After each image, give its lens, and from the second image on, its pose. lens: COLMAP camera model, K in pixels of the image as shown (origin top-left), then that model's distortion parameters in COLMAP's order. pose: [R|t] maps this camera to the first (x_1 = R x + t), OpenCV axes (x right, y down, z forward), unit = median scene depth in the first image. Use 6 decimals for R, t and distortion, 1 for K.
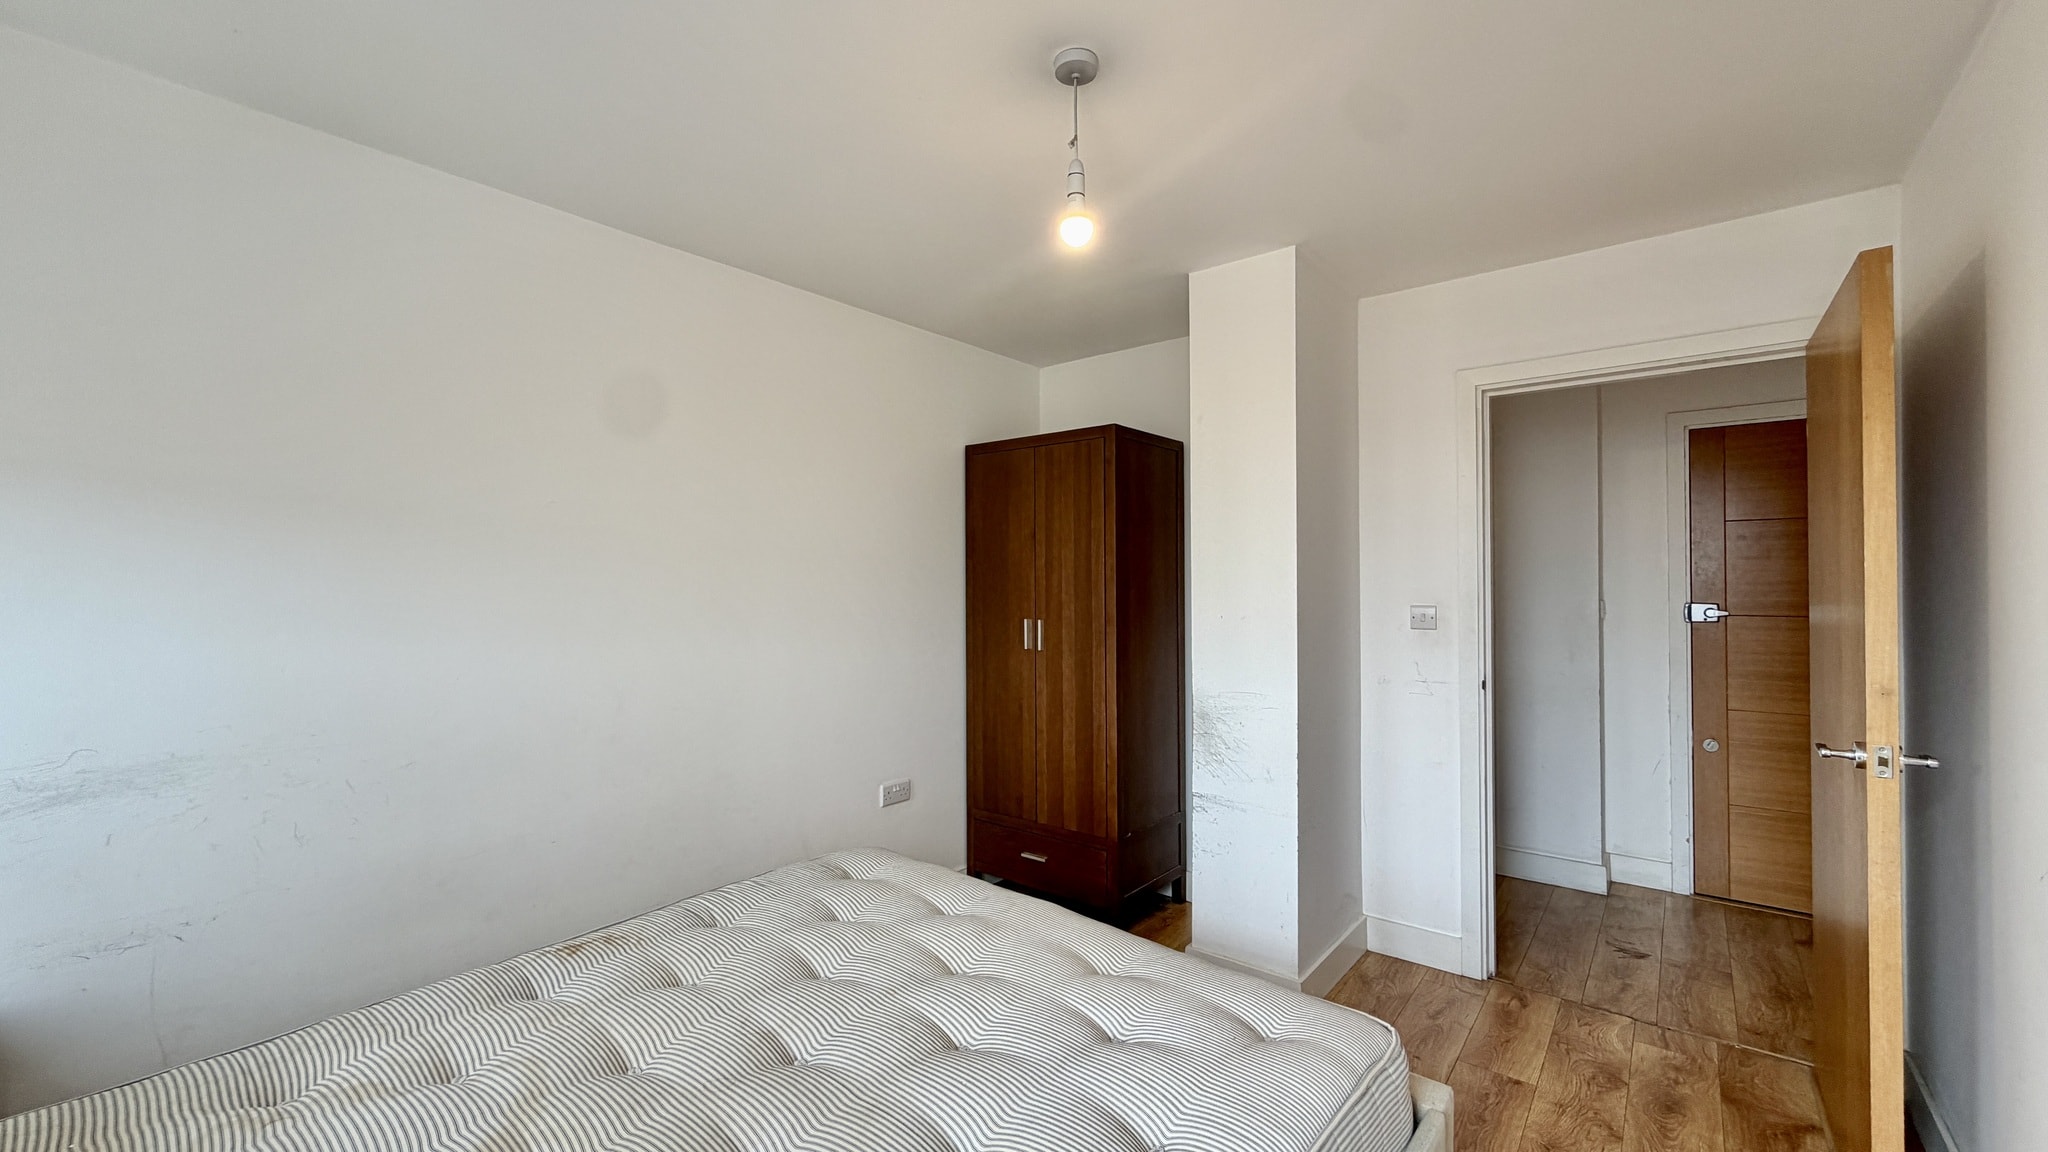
lens RADIAL K [[814.4, 0, 1024.0], [0, 814.4, 576.0], [0, 0, 1]] dist [-0.000174, 0.000048]
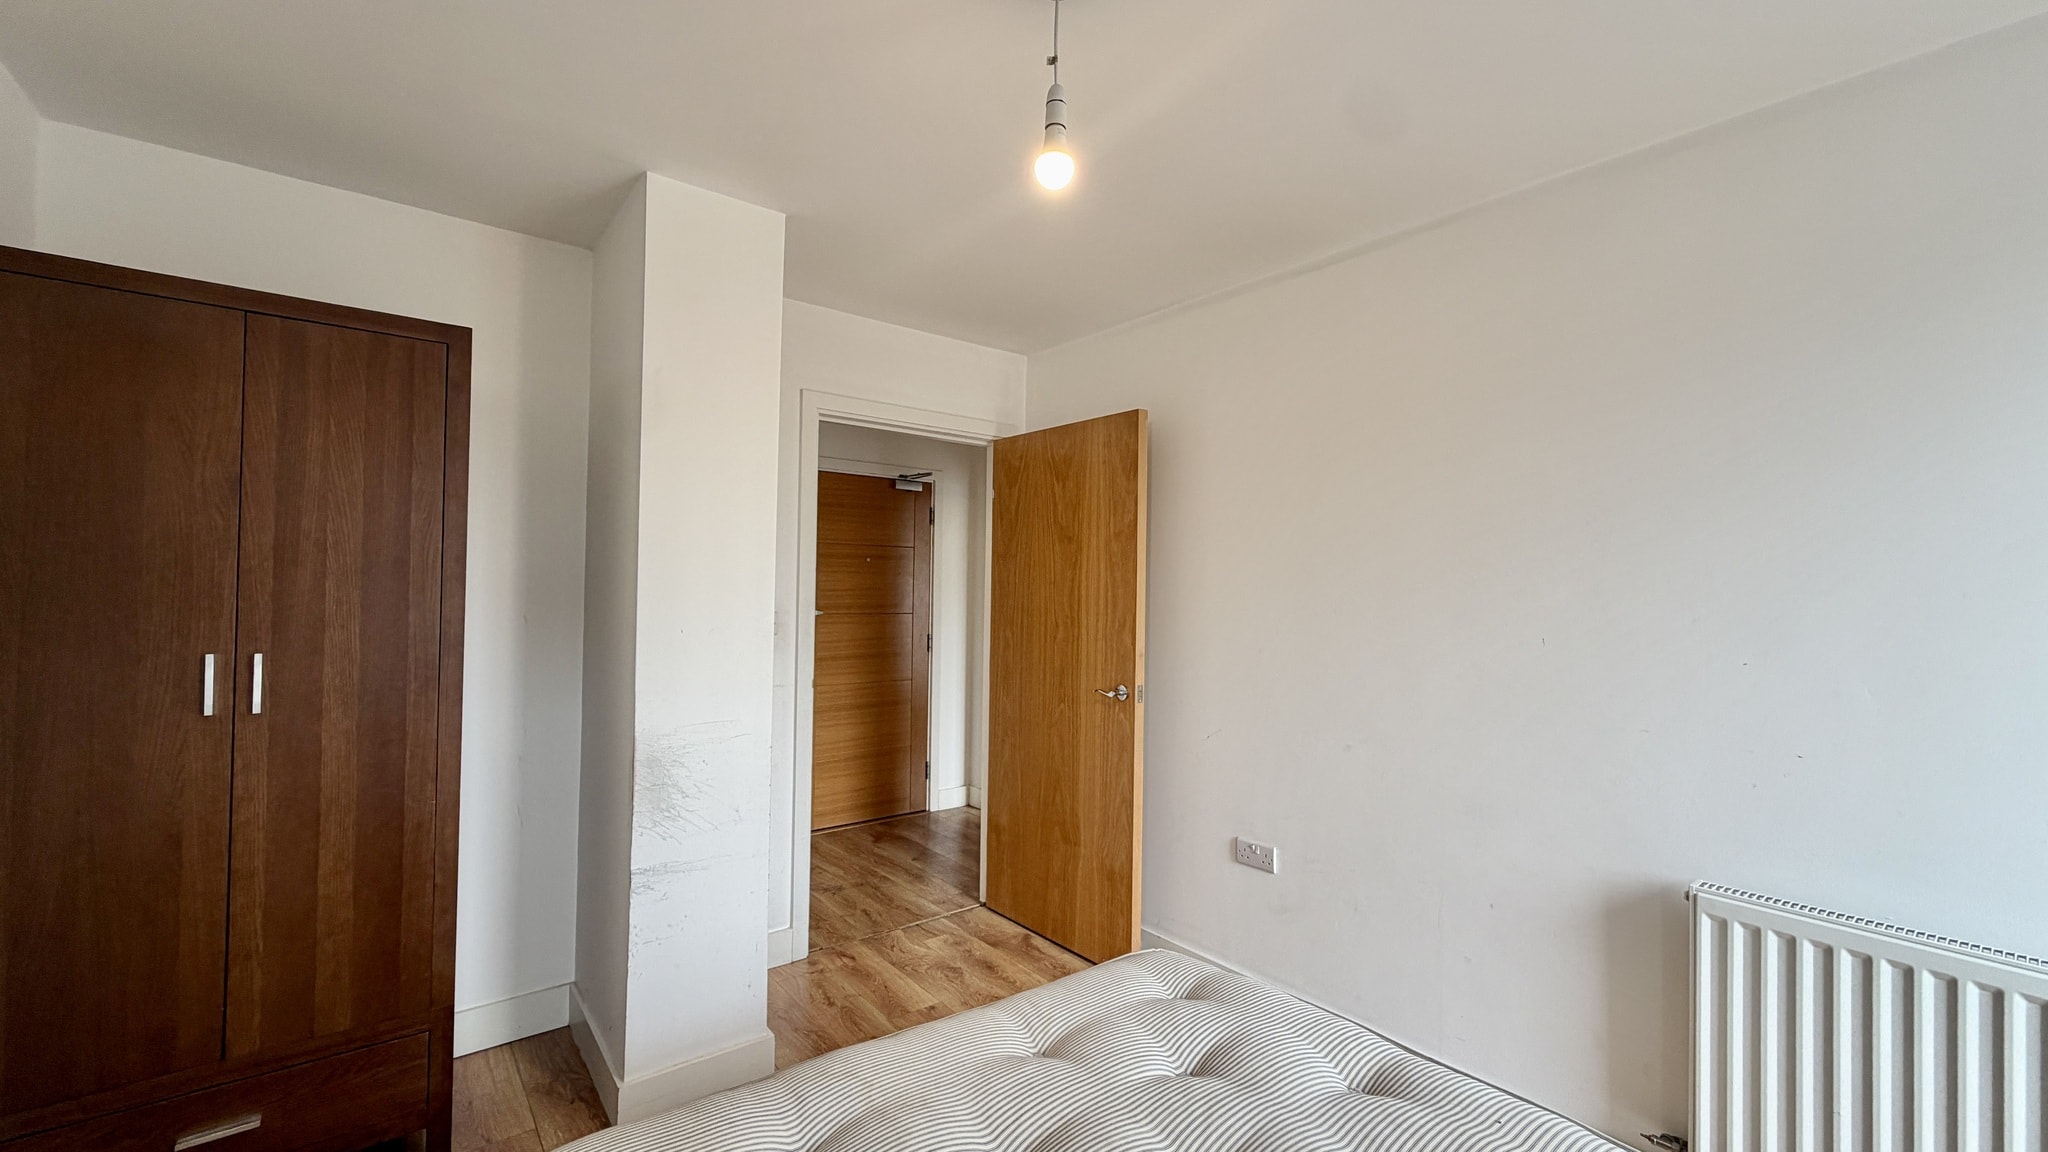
lens RADIAL K [[814.4, 0, 1024.0], [0, 814.4, 576.0], [0, 0, 1]] dist [-0.000174, 0.000048]
pose [[0.221804, 0.021790, 0.974848, -0.384292], [-0.022011, 0.999607, -0.017335, 0.003343], [-0.974843, -0.017612, 0.222196, 0.431833]]
